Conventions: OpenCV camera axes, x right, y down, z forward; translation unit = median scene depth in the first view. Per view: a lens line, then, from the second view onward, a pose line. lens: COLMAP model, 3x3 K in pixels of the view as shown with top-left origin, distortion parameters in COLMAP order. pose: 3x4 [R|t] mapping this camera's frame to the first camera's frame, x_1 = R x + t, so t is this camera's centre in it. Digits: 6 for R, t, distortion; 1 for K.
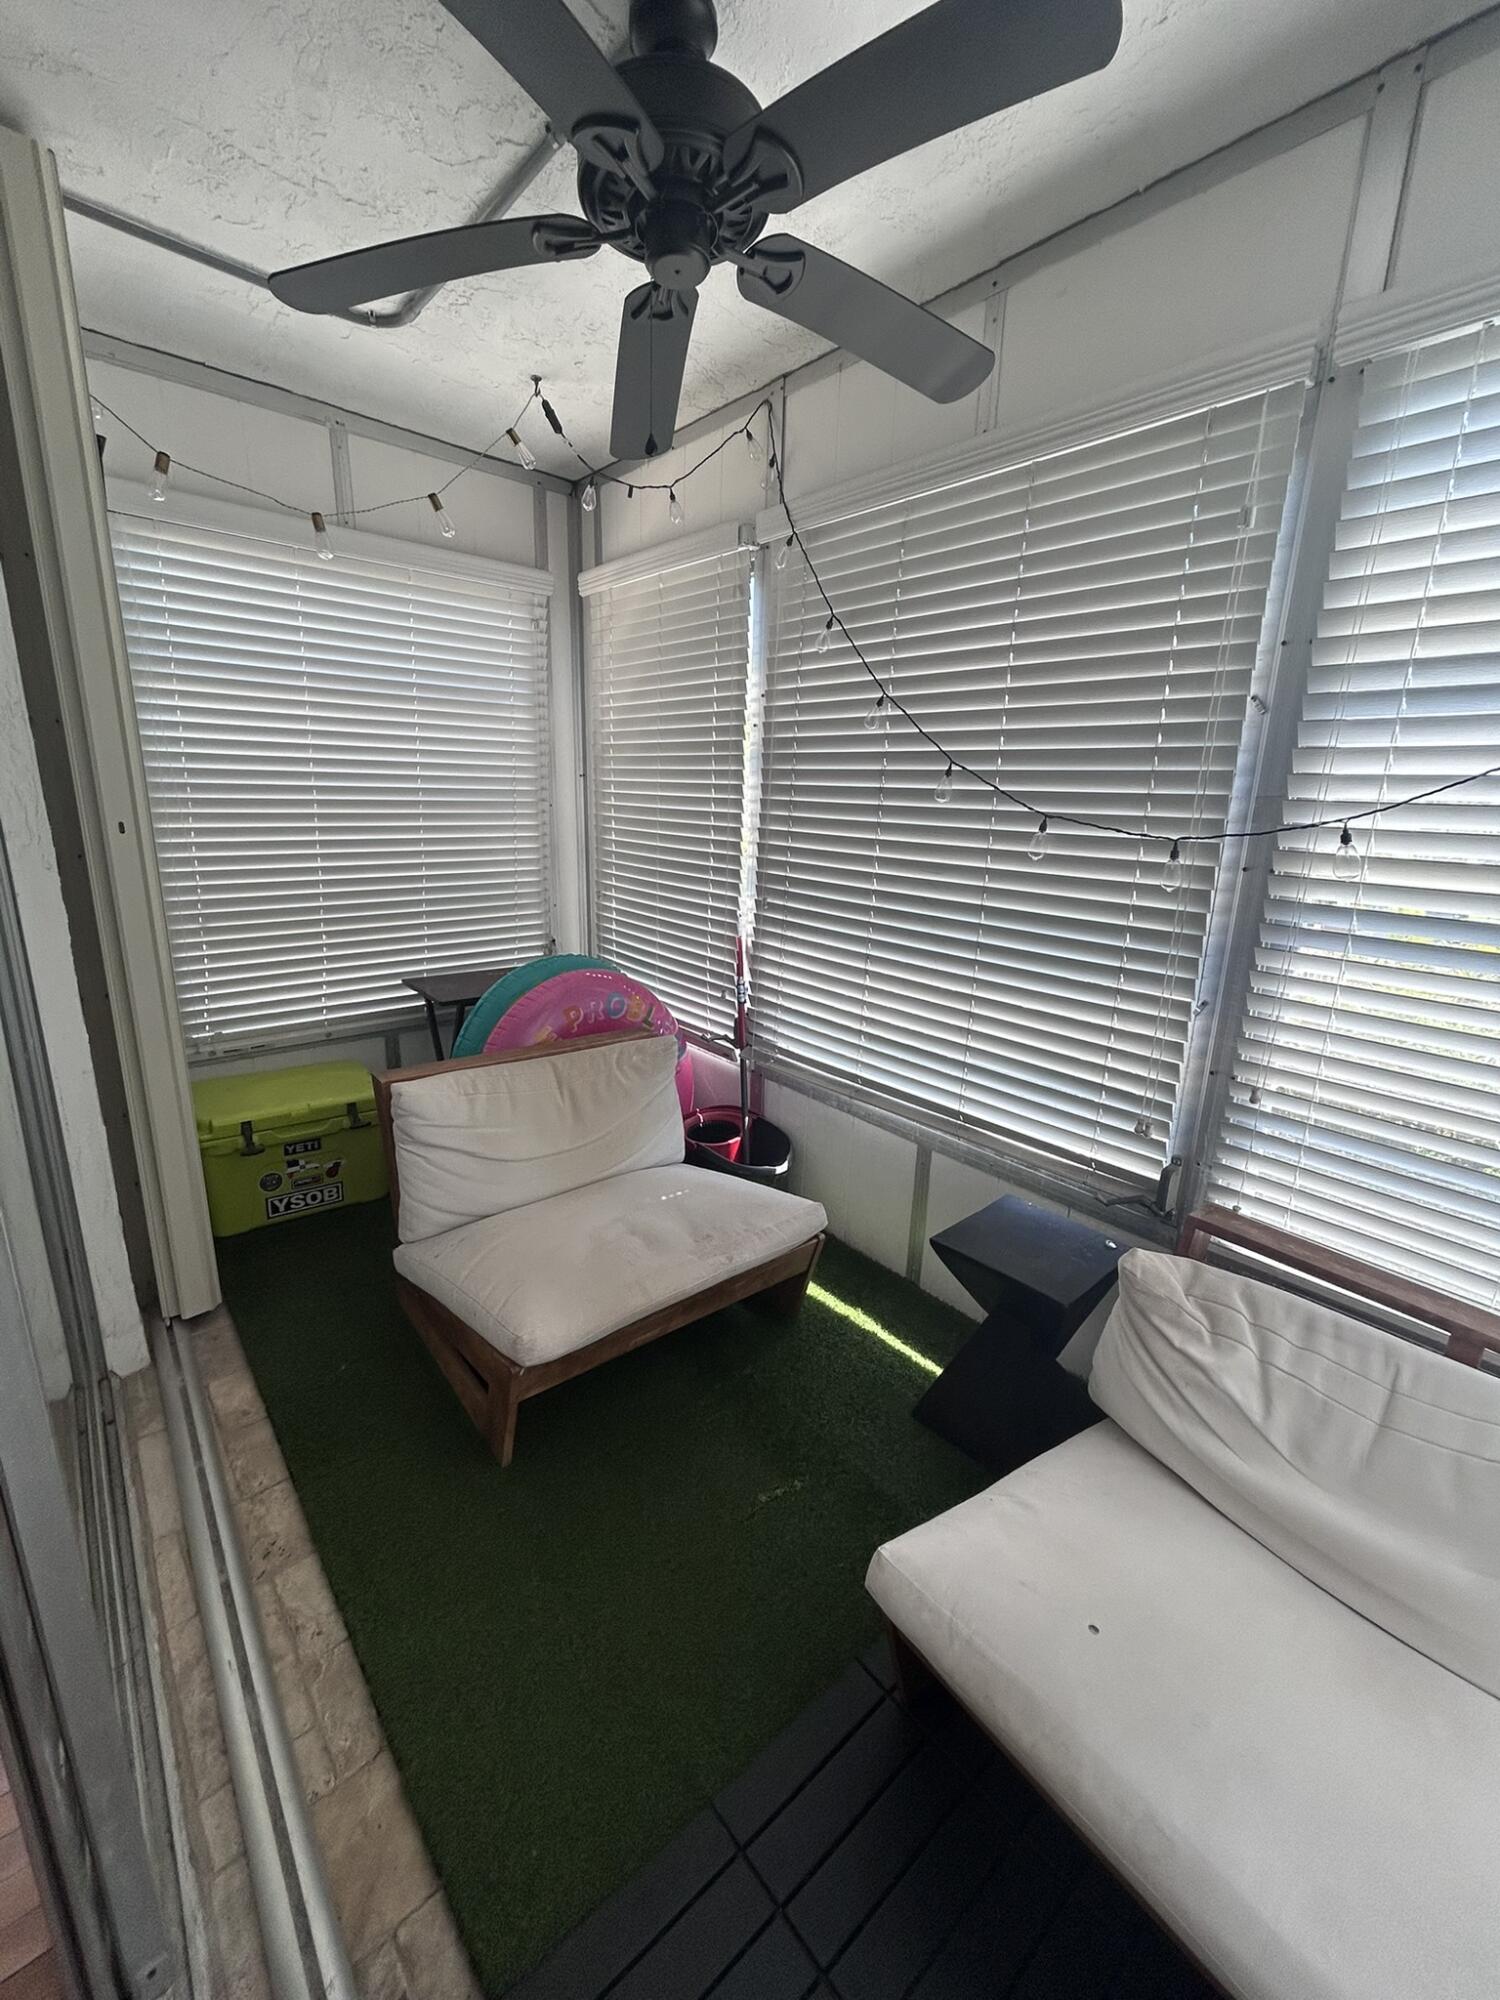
lens RADIAL K [[802.6, 0, 752.4], [0, 802.6, 1000.6], [0, 0, 1]] dist [-0.001680, -0.000838]
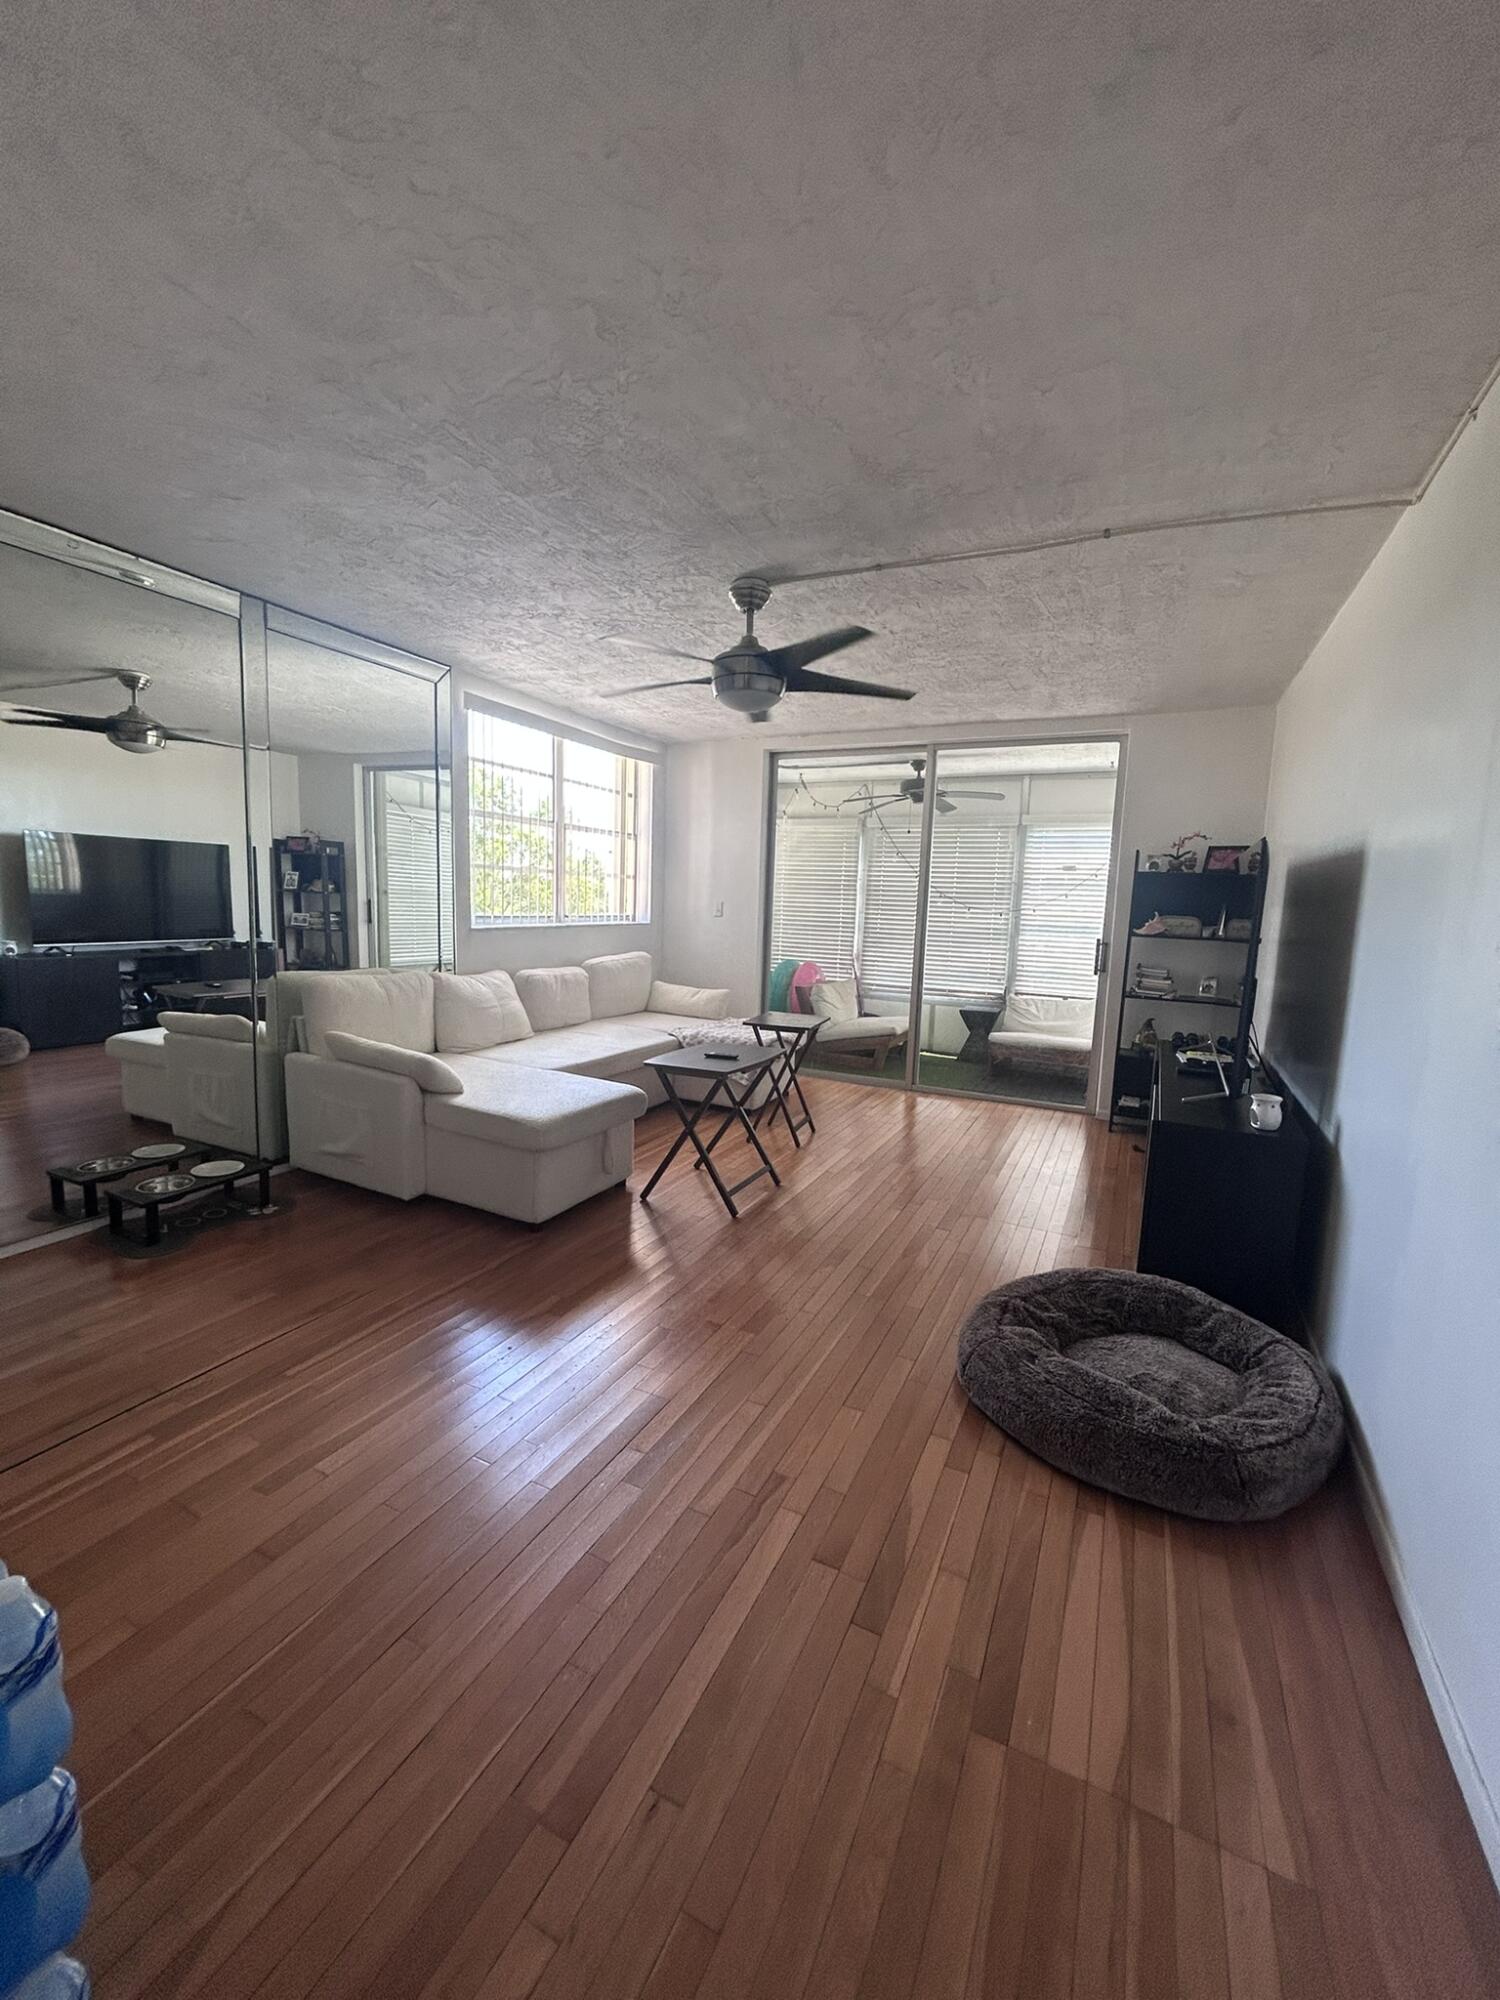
lens RADIAL K [[802.6, 0, 752.4], [0, 802.6, 1000.6], [0, 0, 1]] dist [-0.001680, -0.000838]
pose [[0.924037, -0.049142, 0.379132, -1.594979], [0.093620, 0.990596, -0.099777, 0.392137], [-0.370663, 0.127692, 0.919948, -1.643391]]
